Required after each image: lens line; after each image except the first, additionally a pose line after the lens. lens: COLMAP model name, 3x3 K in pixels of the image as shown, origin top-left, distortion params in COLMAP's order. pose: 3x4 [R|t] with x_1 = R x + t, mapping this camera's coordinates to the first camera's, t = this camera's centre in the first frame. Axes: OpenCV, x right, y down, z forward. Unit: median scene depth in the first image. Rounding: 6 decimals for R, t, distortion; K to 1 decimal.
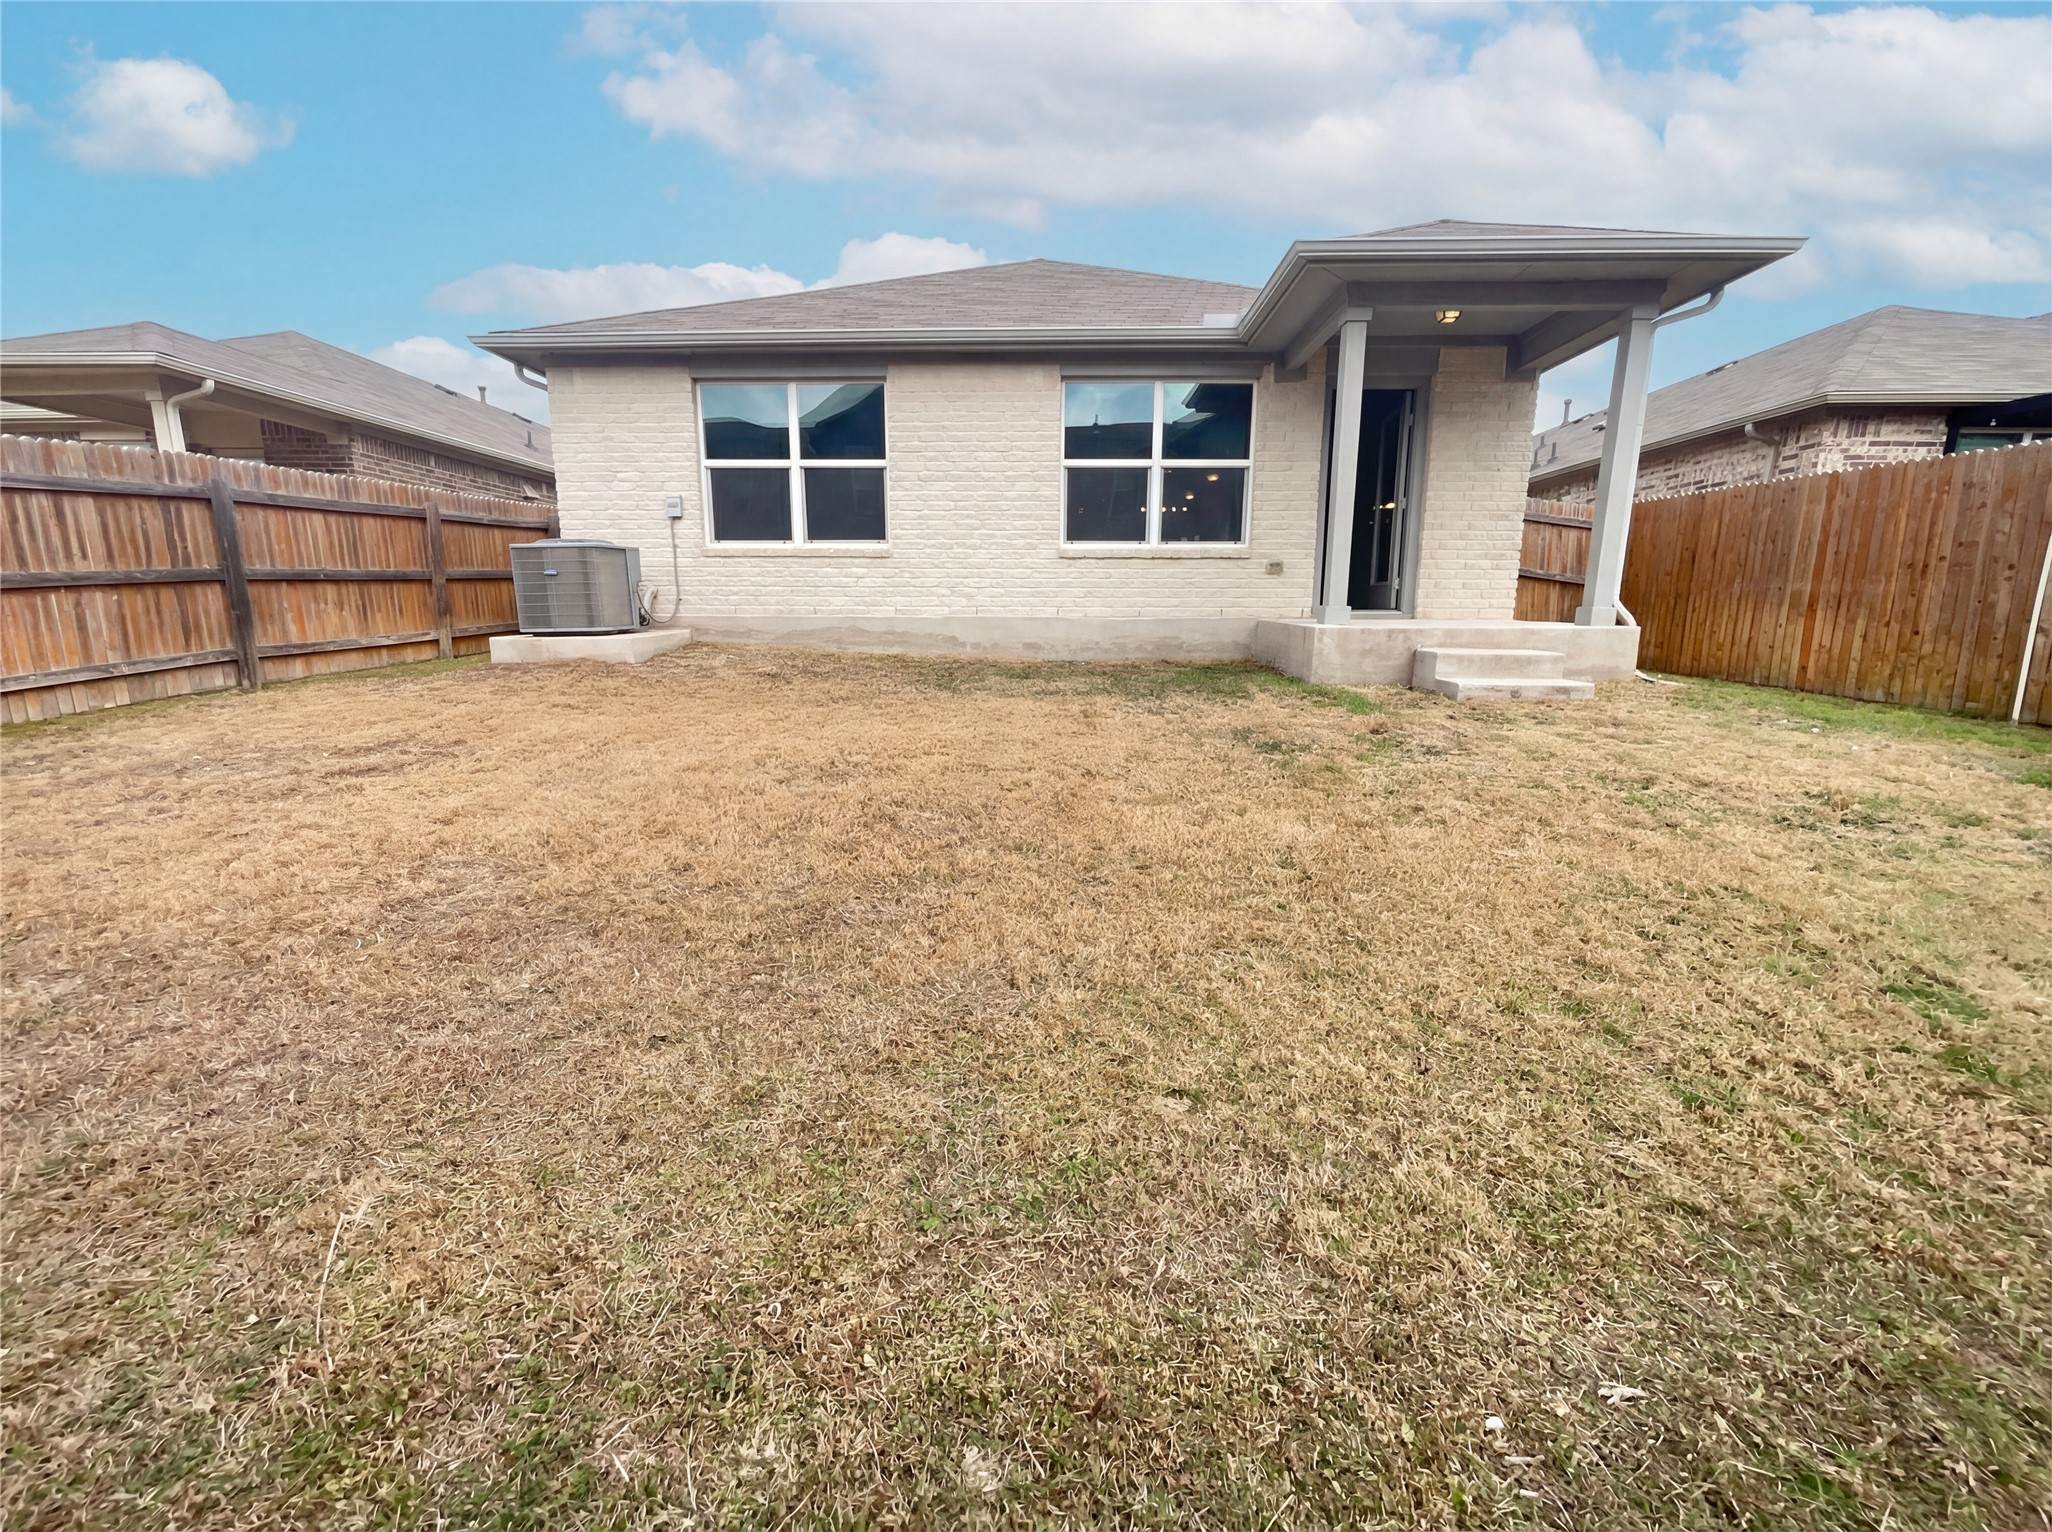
lens RADIAL K [[823.8, 0, 1022.7], [0, 823.8, 760.2], [0, 0, 1]] dist [0.002276, 0.000351]
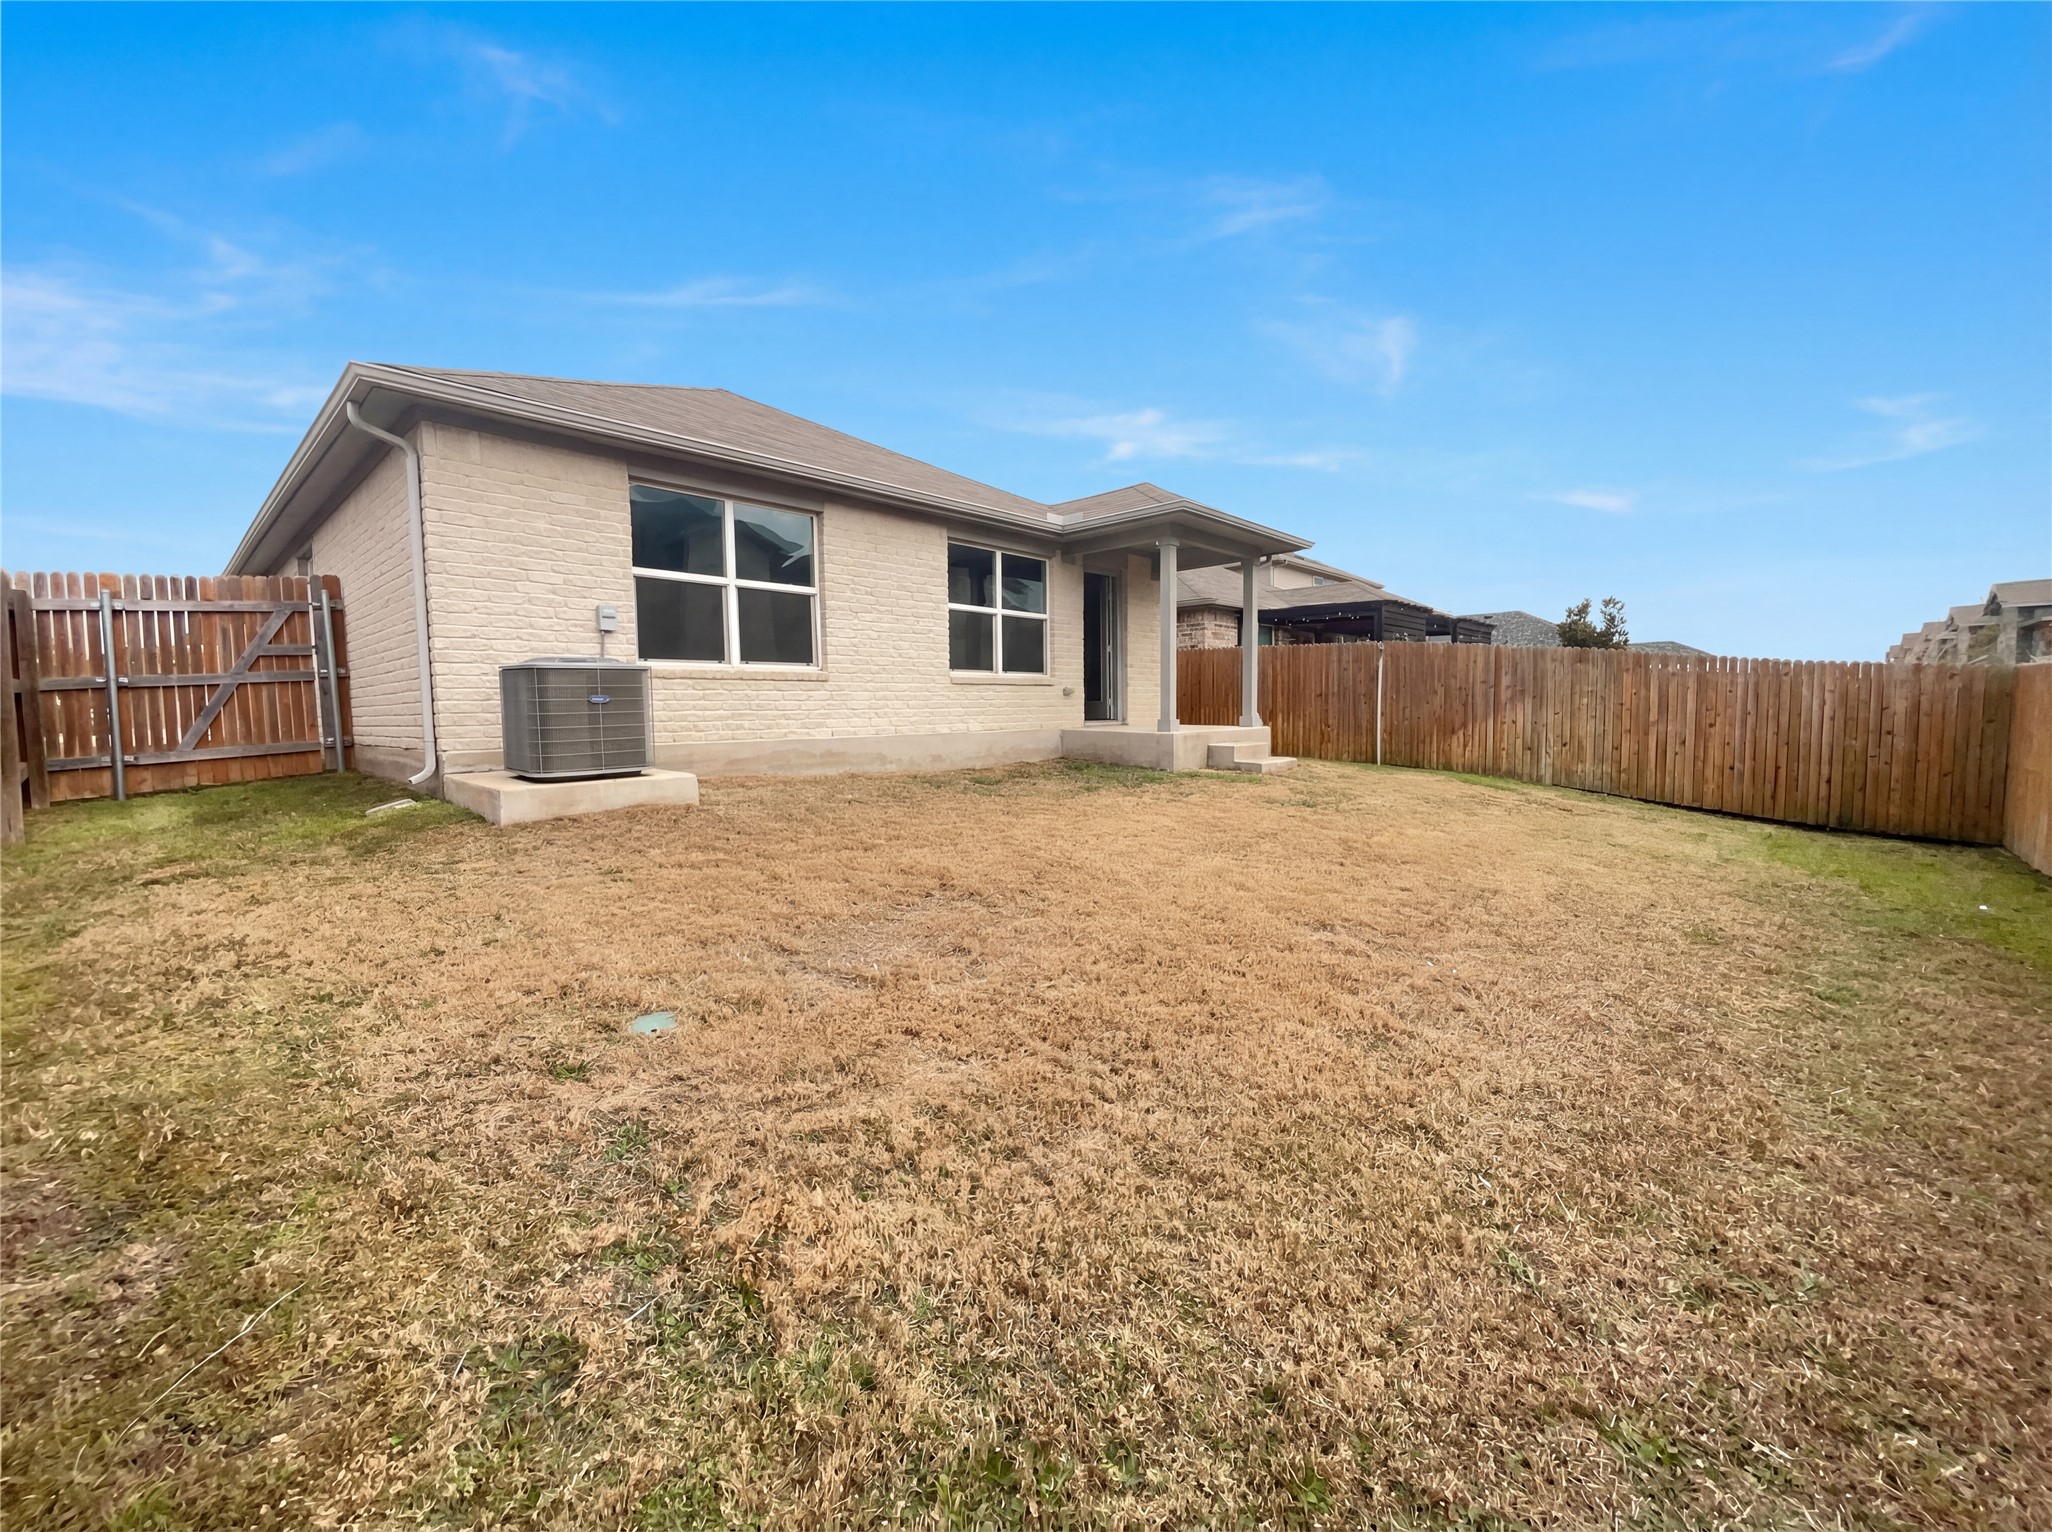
lens RADIAL K [[823.8, 0, 1022.7], [0, 823.8, 760.2], [0, 0, 1]] dist [0.002276, 0.000351]
pose [[0.662769, -0.056968, 0.746654, -0.760844], [0.158079, 0.985275, -0.065145, -0.044830], [-0.731948, 0.161206, 0.662015, 0.164986]]
